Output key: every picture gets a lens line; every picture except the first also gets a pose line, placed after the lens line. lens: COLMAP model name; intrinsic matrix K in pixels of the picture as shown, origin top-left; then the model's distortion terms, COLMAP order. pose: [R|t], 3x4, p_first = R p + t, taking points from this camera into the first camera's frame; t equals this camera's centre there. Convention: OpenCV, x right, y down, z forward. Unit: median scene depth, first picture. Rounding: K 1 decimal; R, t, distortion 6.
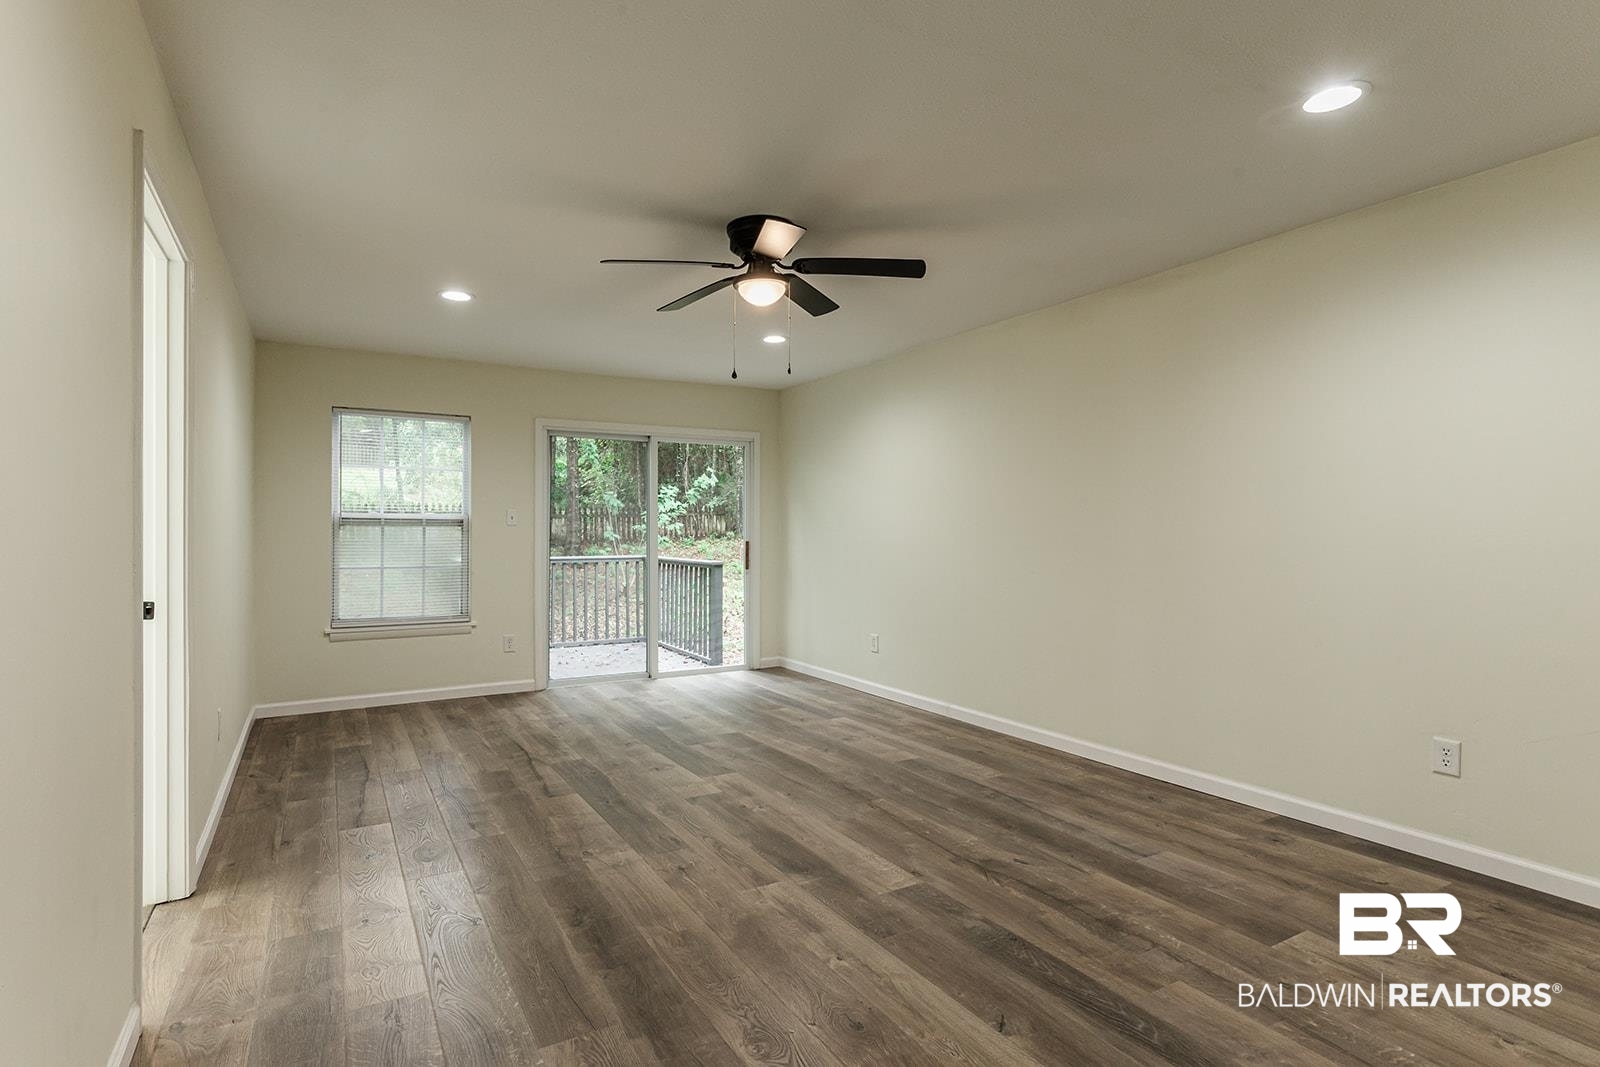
lens RADIAL K [[772.1, 0, 802.9], [0, 772.1, 524.8], [0, 0, 1]] dist [-0.001286, 0.000350]
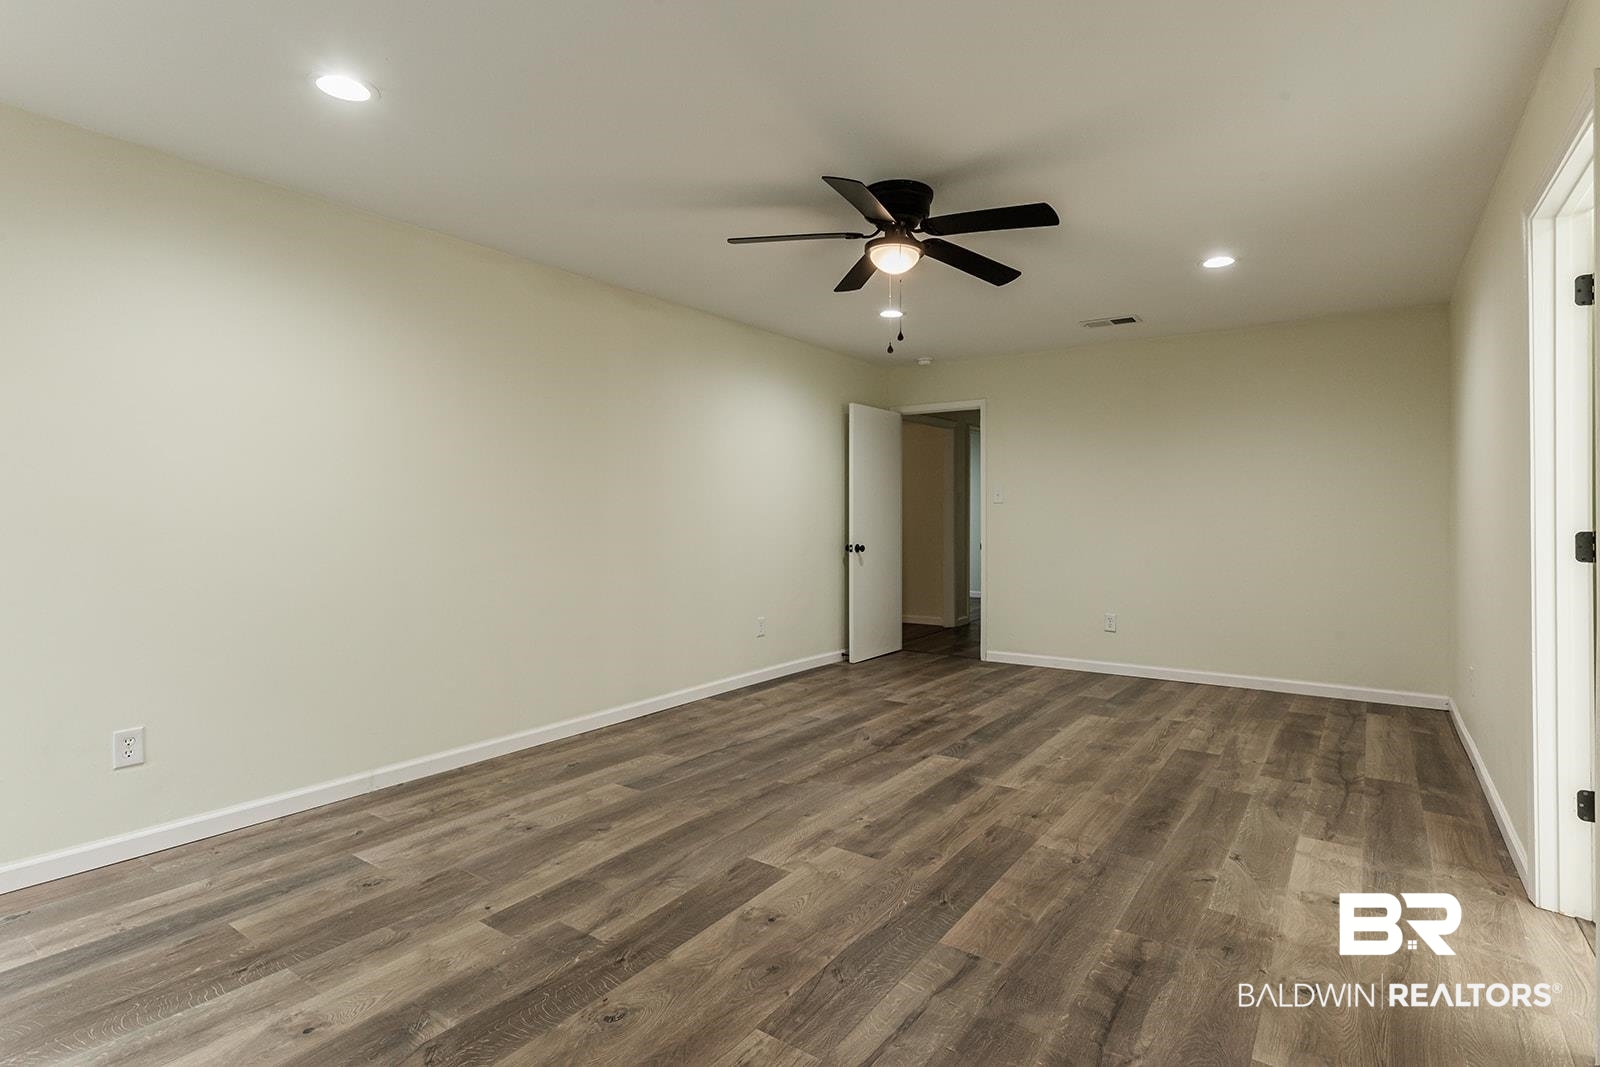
lens RADIAL K [[788.9, 0, 799.2], [0, 788.9, 517.3], [0, 0, 1]] dist [0.000040, -0.000170]
pose [[-0.383093, -0.005780, 0.923692, -0.833819], [-0.010550, 0.999943, 0.001881, 0.018508], [-0.923650, -0.009024, -0.383132, 1.369224]]
